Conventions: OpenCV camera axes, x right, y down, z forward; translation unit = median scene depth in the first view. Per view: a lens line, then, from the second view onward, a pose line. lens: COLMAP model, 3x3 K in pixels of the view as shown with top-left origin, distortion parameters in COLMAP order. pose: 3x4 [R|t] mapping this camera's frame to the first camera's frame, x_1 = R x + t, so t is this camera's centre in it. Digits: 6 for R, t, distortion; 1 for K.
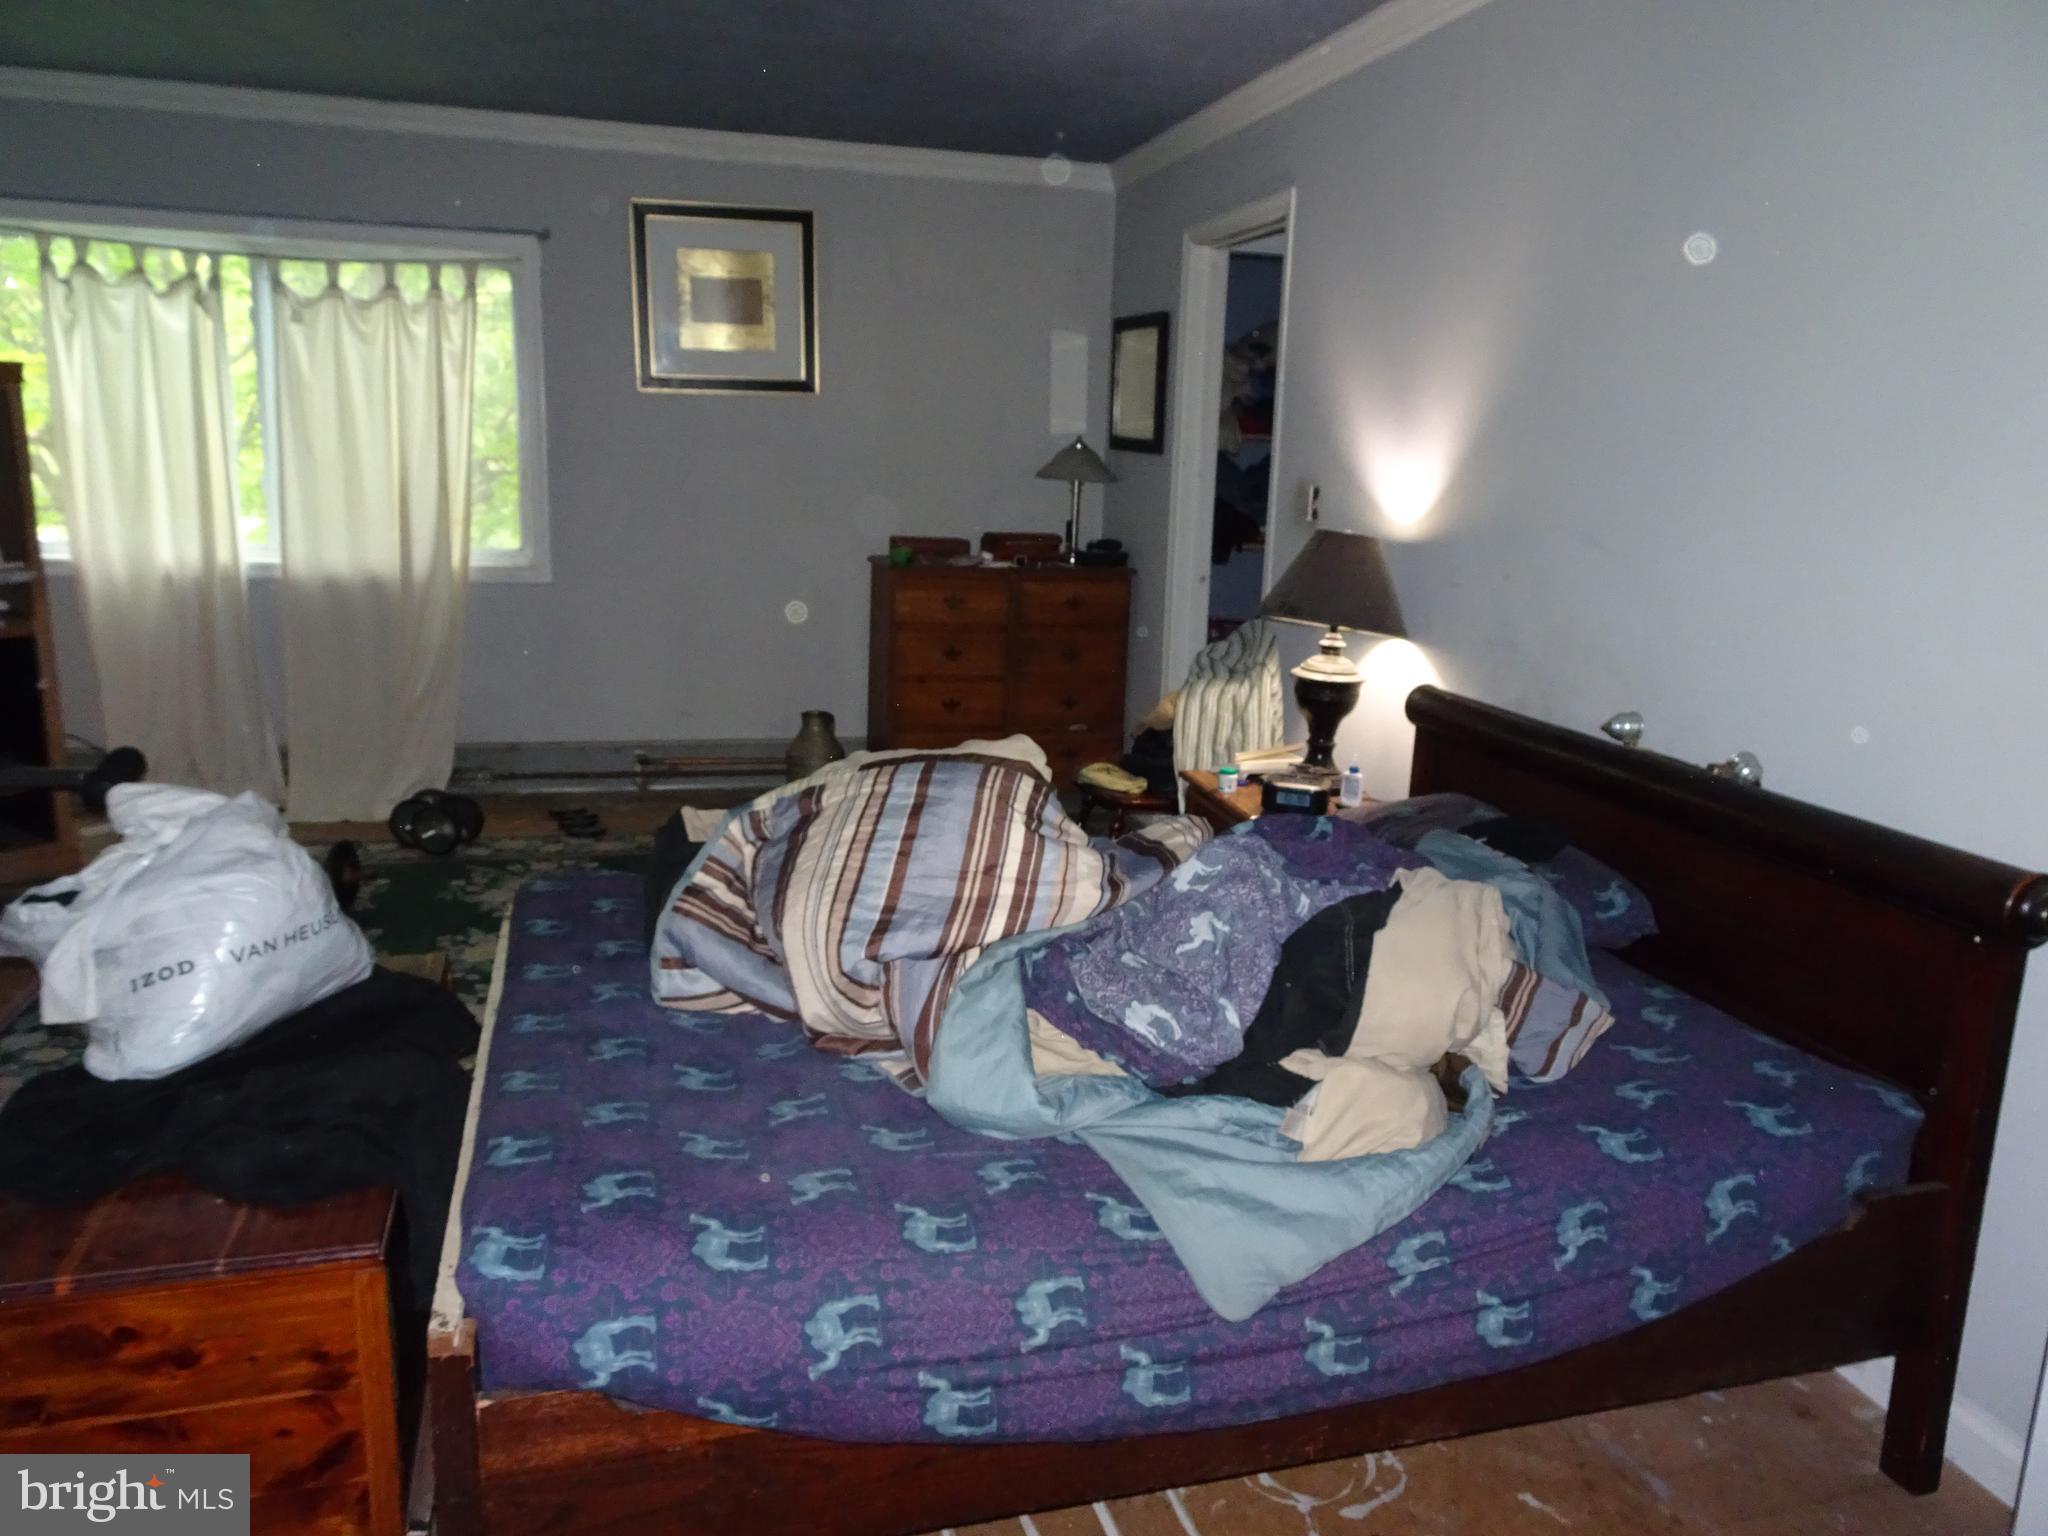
lens RADIAL K [[1450.9, 0, 1038.0], [0, 1450.9, 753.9], [0, 0, 1]] dist [0.021636, -0.013039]
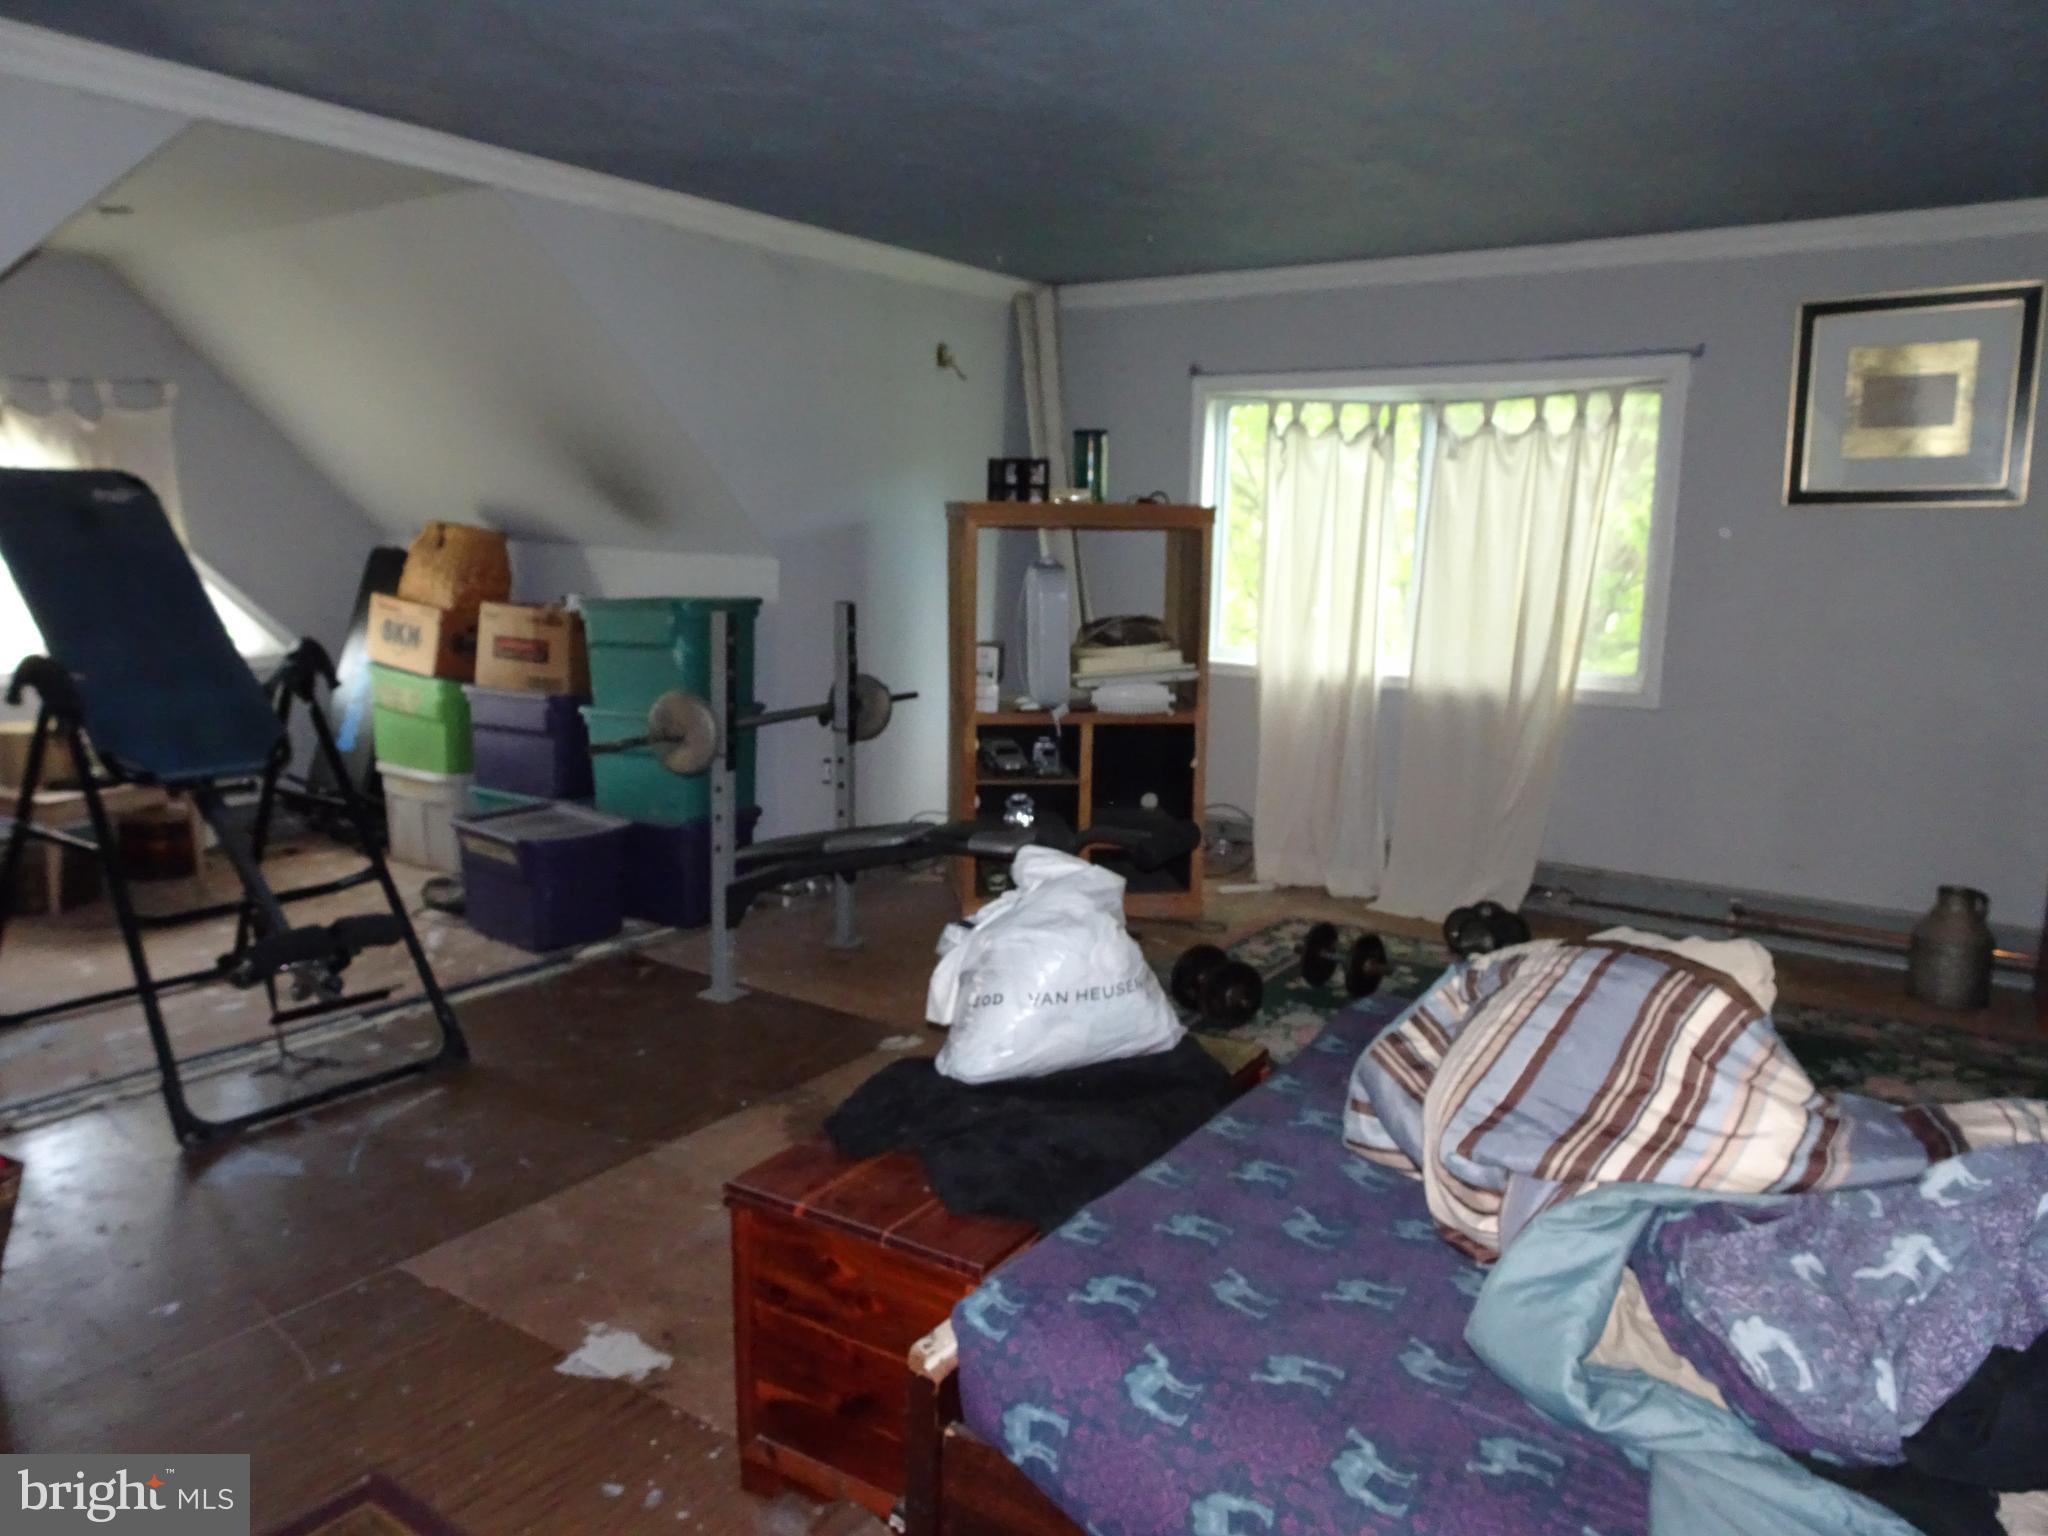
lens RADIAL K [[1450.9, 0, 1038.1], [0, 1450.9, 787.8], [0, 0, 1]] dist [0.021636, -0.013039]
pose [[0.666539, 0.108701, -0.737502, 0.298199], [-0.150442, 0.988571, 0.009739, -0.043308], [0.730132, 0.104460, 0.675275, 0.169077]]
